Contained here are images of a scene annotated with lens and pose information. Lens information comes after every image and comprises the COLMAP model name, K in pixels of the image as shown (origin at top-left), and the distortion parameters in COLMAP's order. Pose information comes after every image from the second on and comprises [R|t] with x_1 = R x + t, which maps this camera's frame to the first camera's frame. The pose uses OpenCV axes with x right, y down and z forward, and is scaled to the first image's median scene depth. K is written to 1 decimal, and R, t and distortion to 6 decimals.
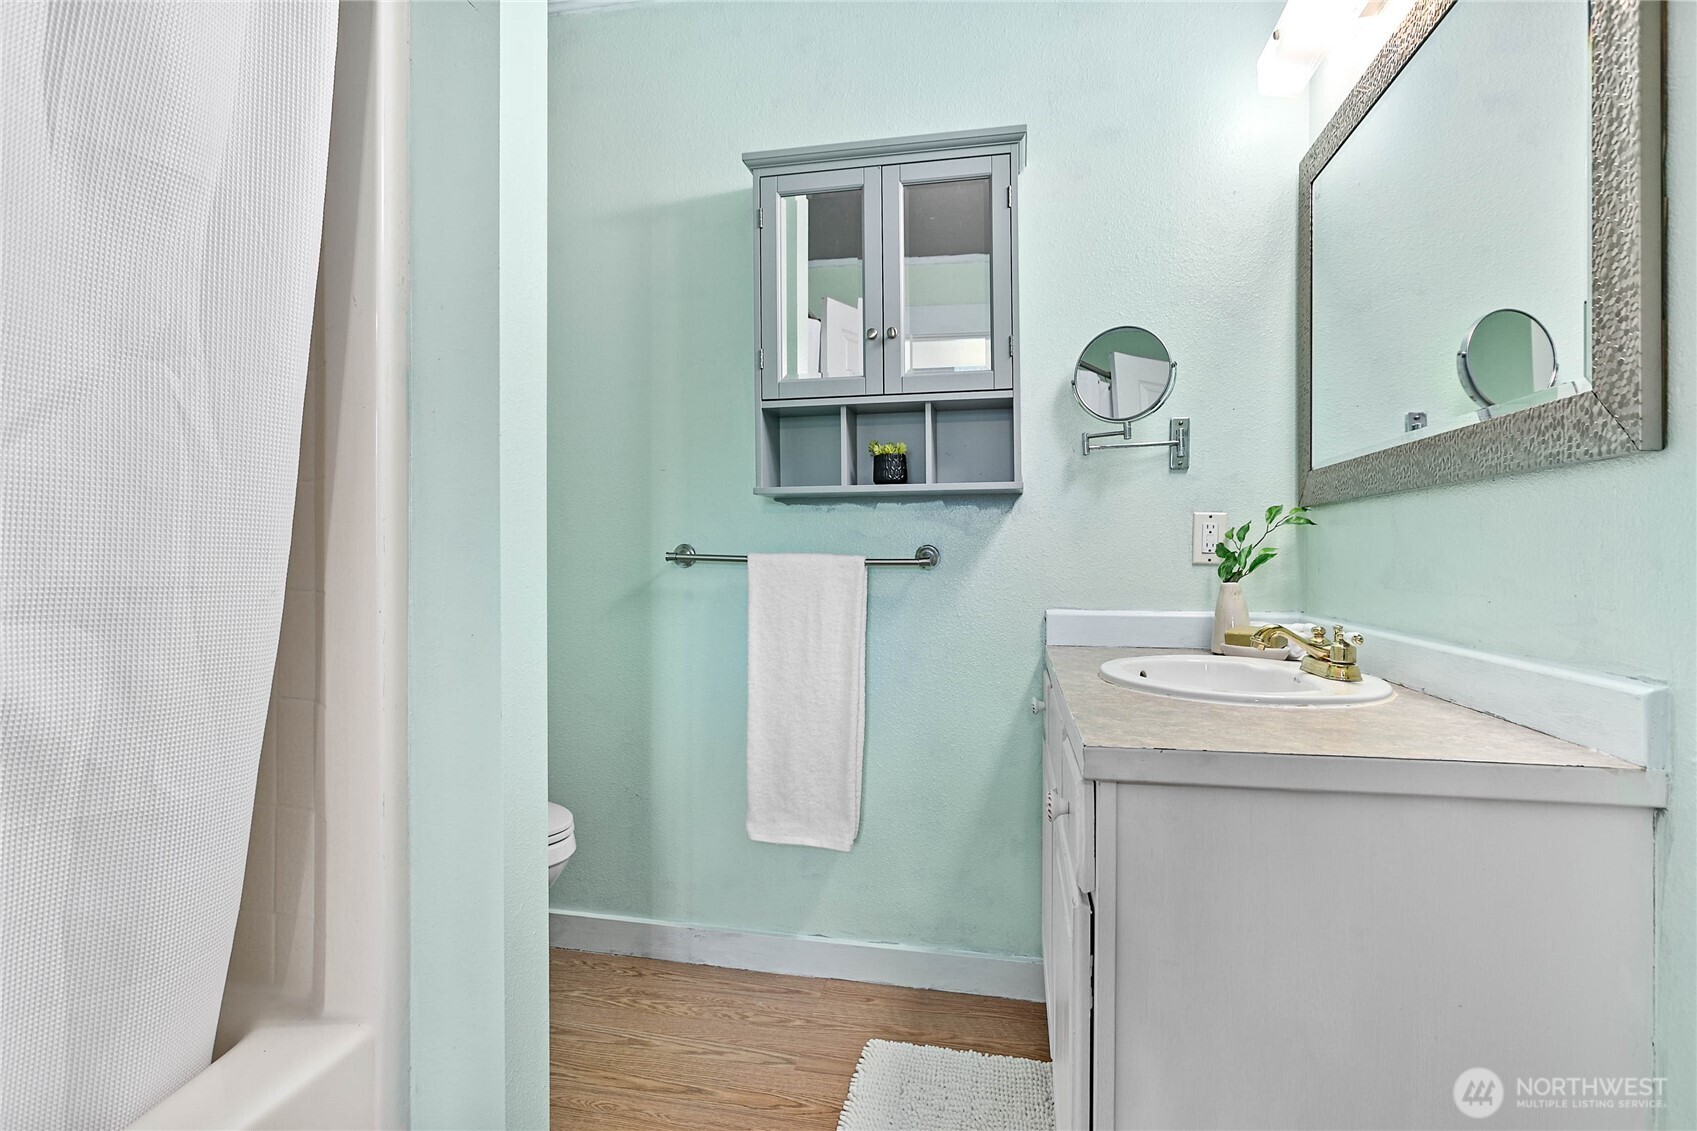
lens RADIAL K [[857.4, 0, 845.2], [0, 857.4, 563.4], [0, 0, 1]] dist [-0.012045, 0.005536]
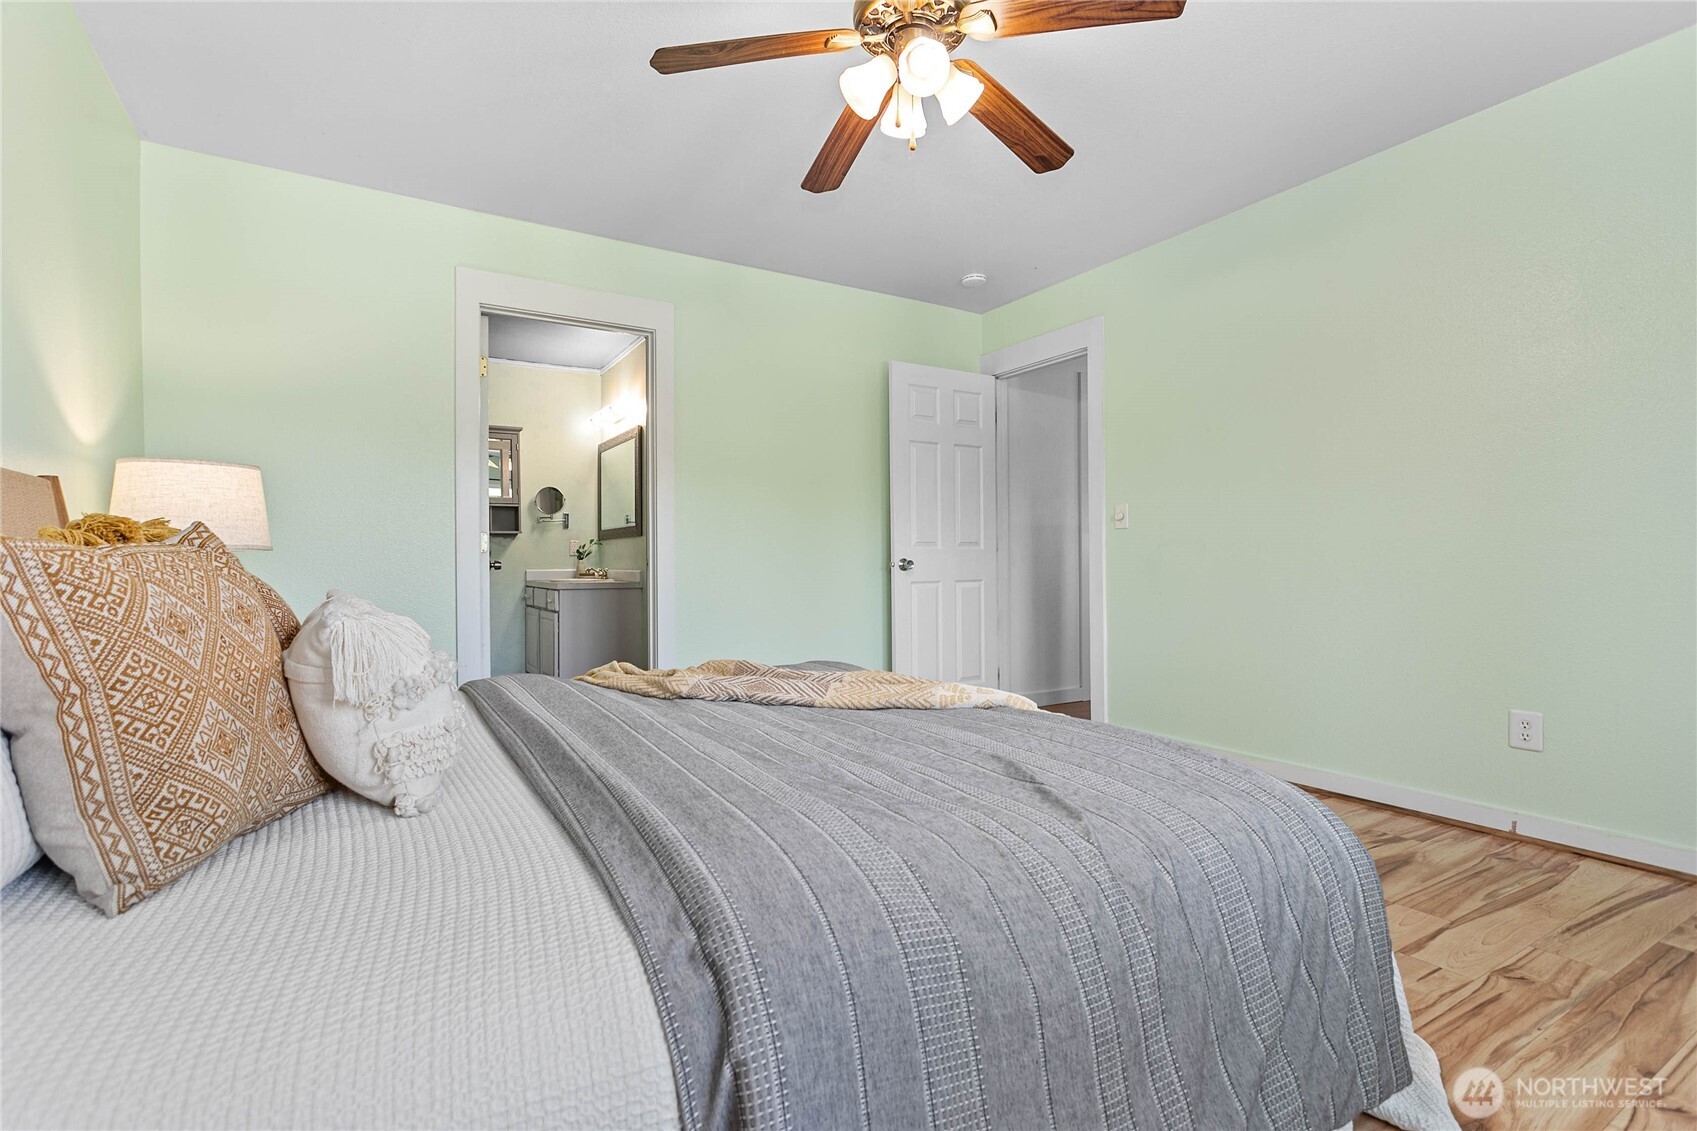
lens RADIAL K [[806.3, 0, 842.4], [0, 806.3, 559.7], [0, 0, 1]] dist [-0.002602, 0.004375]
pose [[0.739574, -0.001773, 0.673073, -1.000812], [0.005052, 0.999983, -0.002918, 0.032651], [-0.673057, 0.005559, 0.739570, -2.215453]]
